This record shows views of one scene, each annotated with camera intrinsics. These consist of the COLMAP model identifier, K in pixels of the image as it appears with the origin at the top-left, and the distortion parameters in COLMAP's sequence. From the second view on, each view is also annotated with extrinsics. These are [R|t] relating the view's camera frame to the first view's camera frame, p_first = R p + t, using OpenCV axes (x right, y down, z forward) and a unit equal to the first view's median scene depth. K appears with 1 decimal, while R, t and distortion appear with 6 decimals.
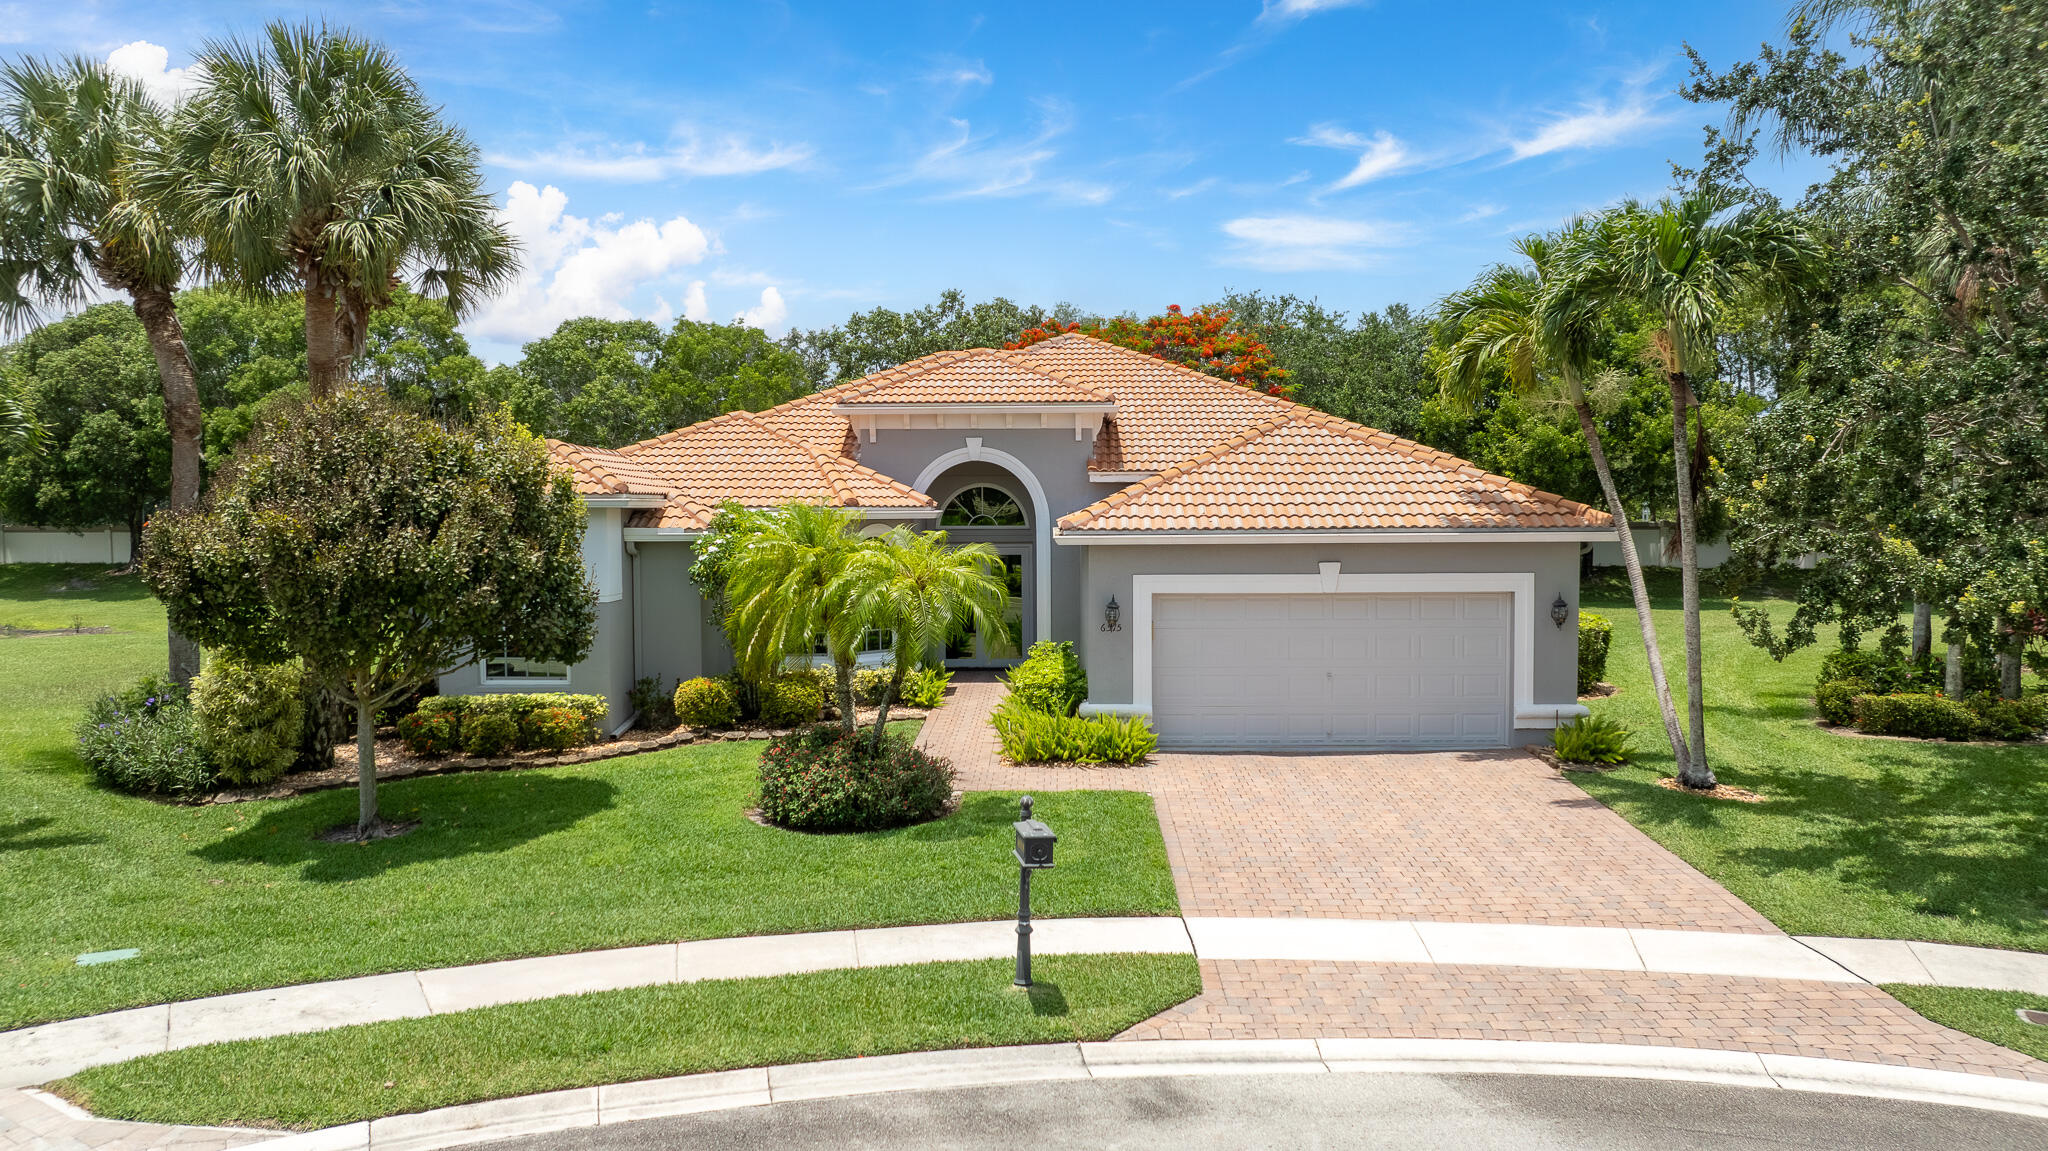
lens RADIAL K [[1468.3, 0, 1018.7], [0, 1468.3, 574.8], [0, 0, 1]] dist [-0.017116, 0.011234]
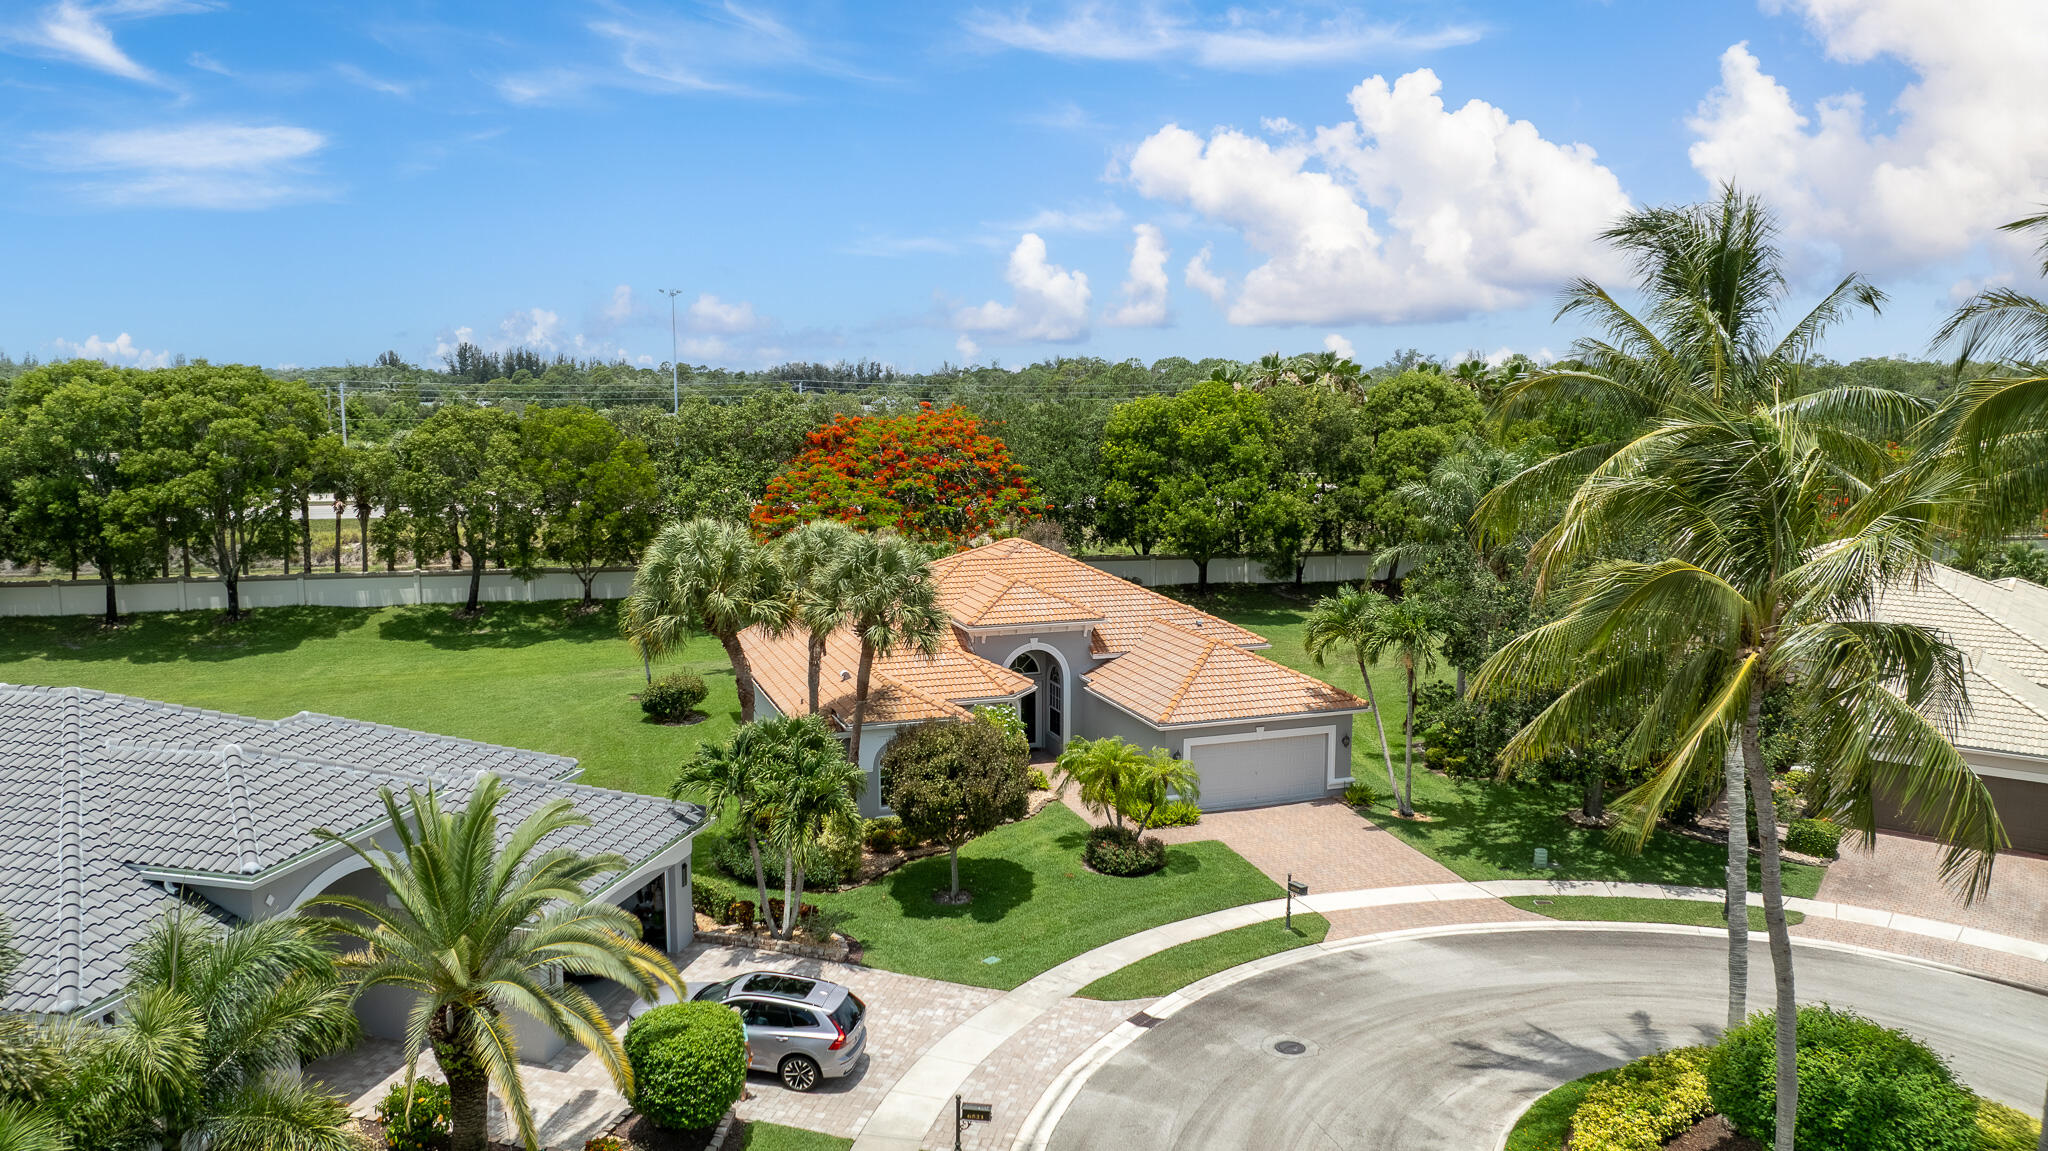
lens RADIAL K [[1468.3, 0, 1034.6], [0, 1468.3, 588.2], [0, 0, 1]] dist [-0.017116, 0.011234]
pose [[0.932027, -0.045983, 0.359459, -1.014391], [0.011036, 0.995058, 0.098678, -0.493114], [-0.362220, -0.088004, 0.927929, -1.081240]]
